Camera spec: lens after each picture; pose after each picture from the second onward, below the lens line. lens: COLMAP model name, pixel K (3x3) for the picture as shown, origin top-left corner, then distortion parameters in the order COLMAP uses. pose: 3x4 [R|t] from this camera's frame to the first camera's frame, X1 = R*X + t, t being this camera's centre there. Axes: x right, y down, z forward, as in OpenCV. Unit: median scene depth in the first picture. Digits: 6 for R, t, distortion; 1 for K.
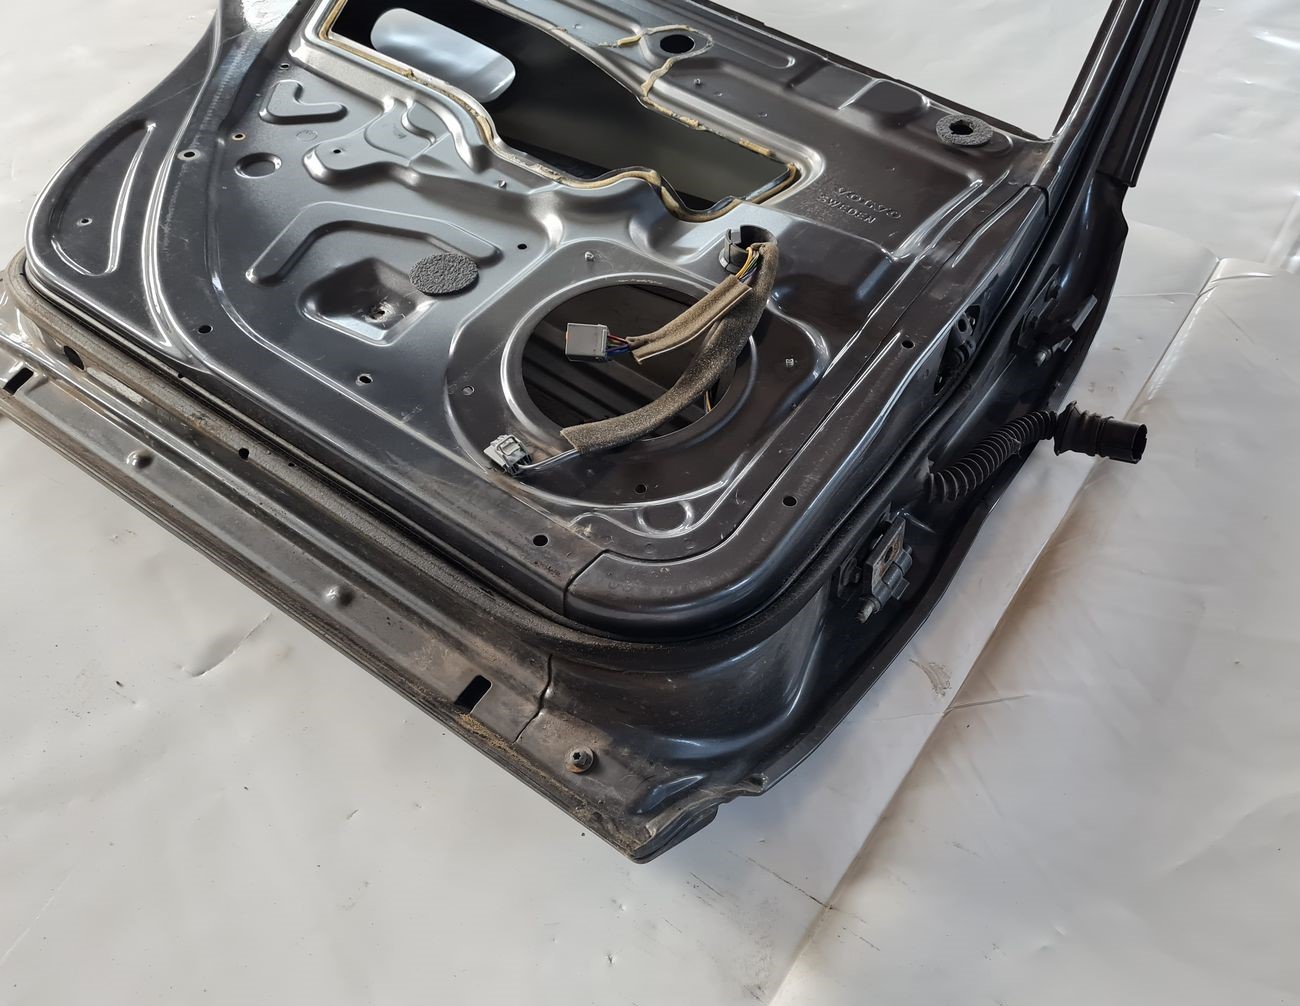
lens RADIAL K [[1175.2, 0, 768.2], [0, 1175.2, 536.5], [0, 0, 1]] dist [0.013624, 0.009200]
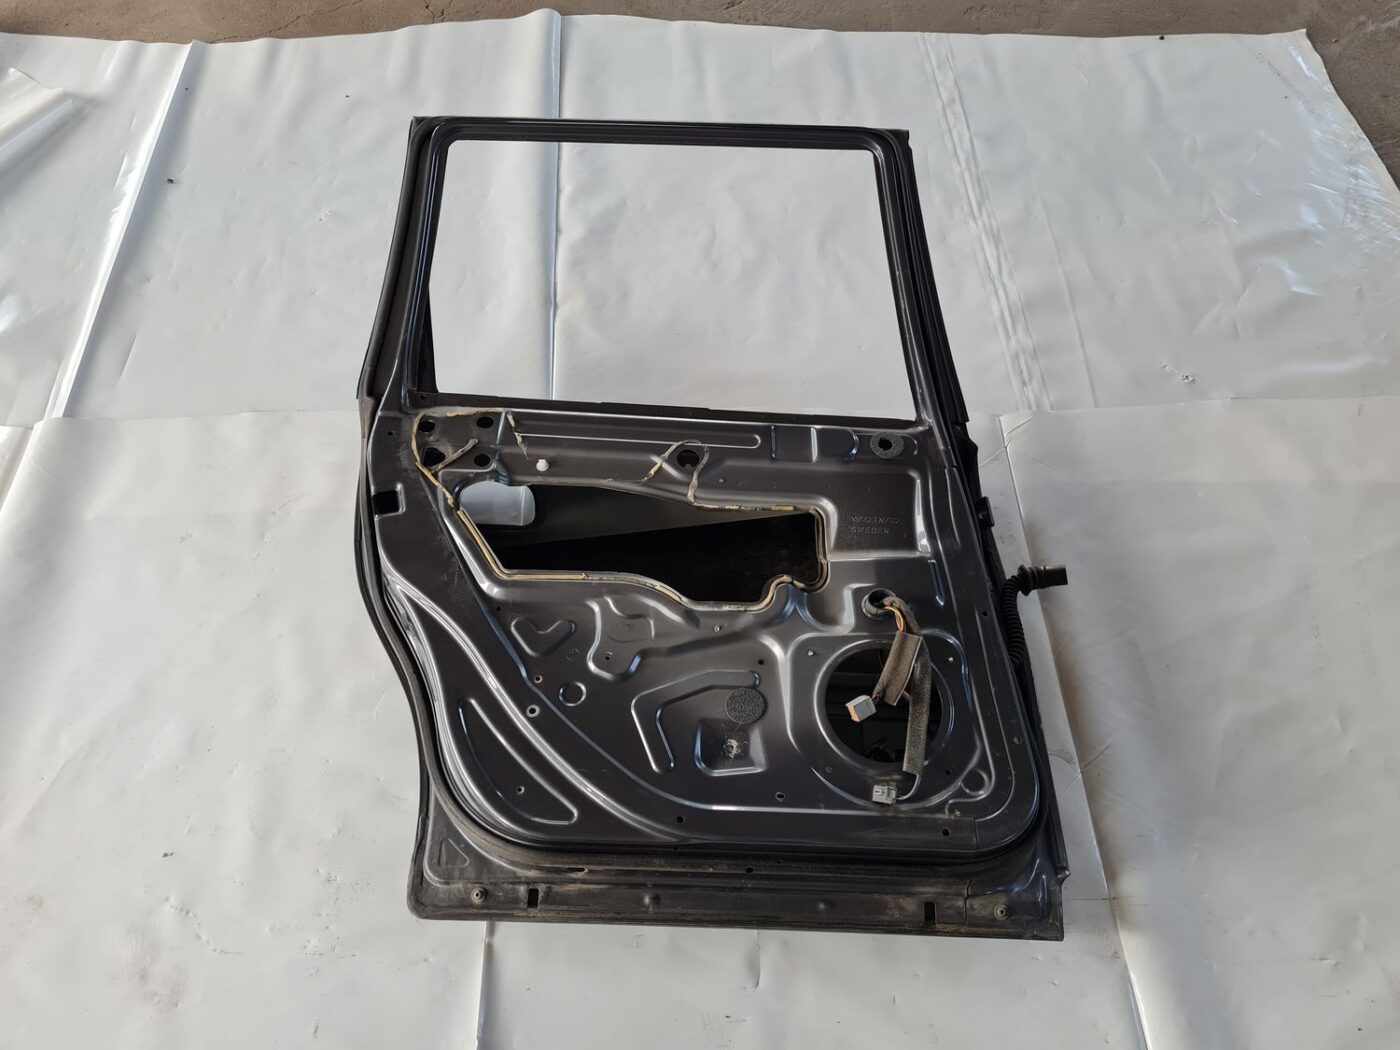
lens RADIAL K [[1061.0, 0, 700.0], [0, 1061.0, 525.0], [0, 0, 1]] dist [0.042266, -0.042652]
pose [[0.836068, -0.473879, 0.276457, -0.676705], [0.433555, 0.879474, 0.196354, -0.839280], [-0.336185, -0.044306, 0.940753, -0.437355]]
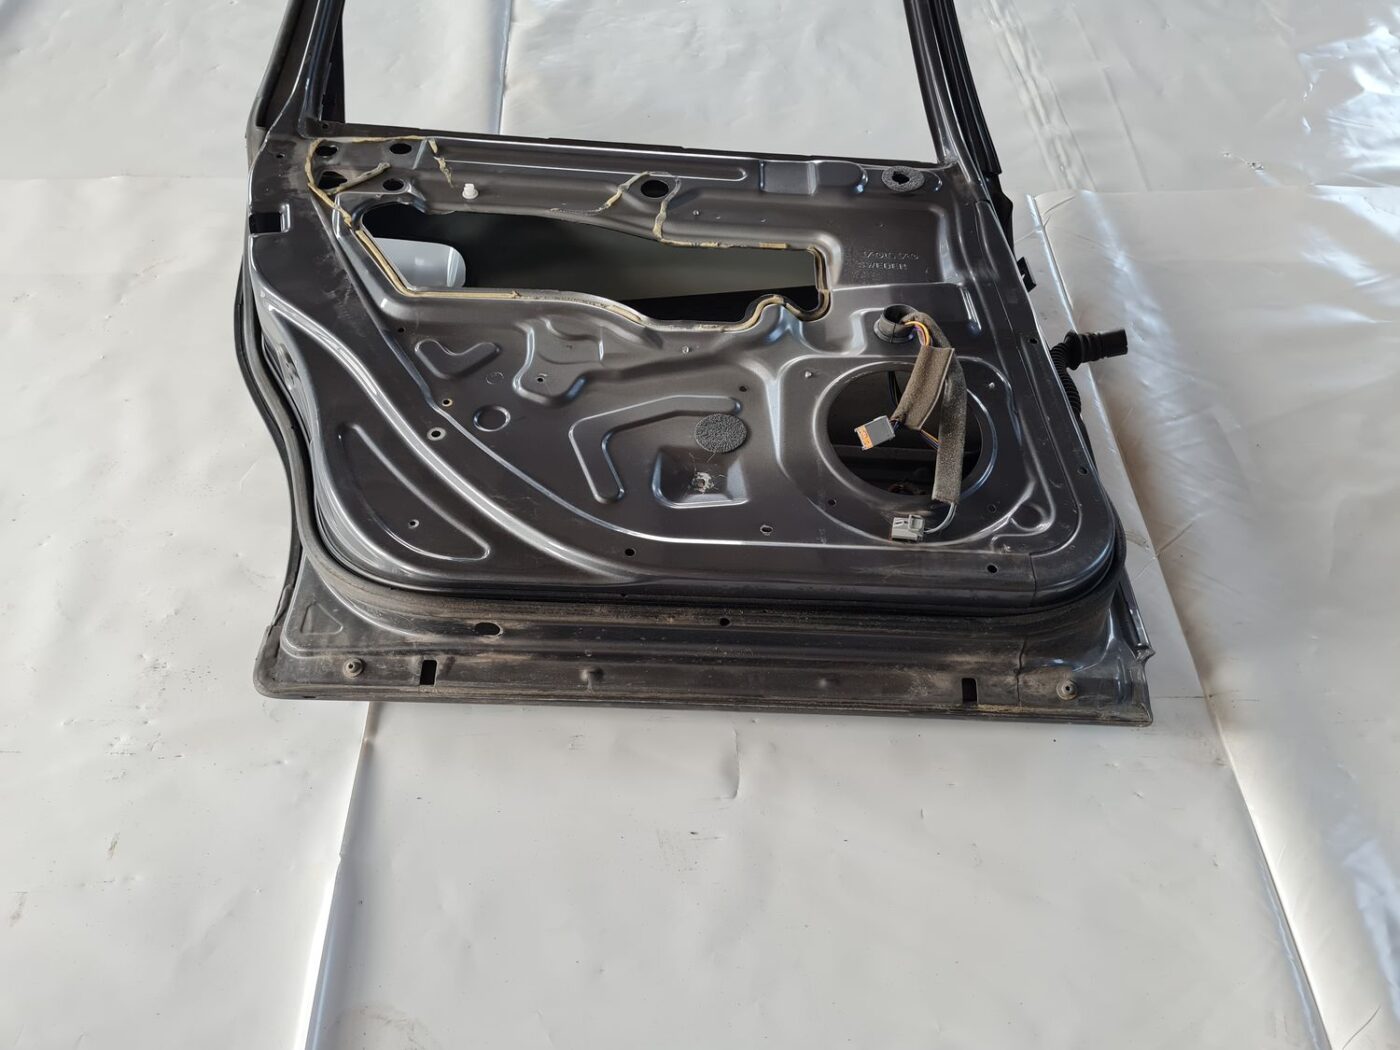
lens RADIAL K [[1056.2, 0, 717.3], [0, 1056.2, 545.4], [0, 0, 1]] dist [0.046419, -0.043333]
pose [[0.832548, -0.451573, 0.320850, -0.754468], [0.426082, 0.892156, 0.150041, -0.309678], [-0.354003, 0.011792, 0.935170, -0.075114]]
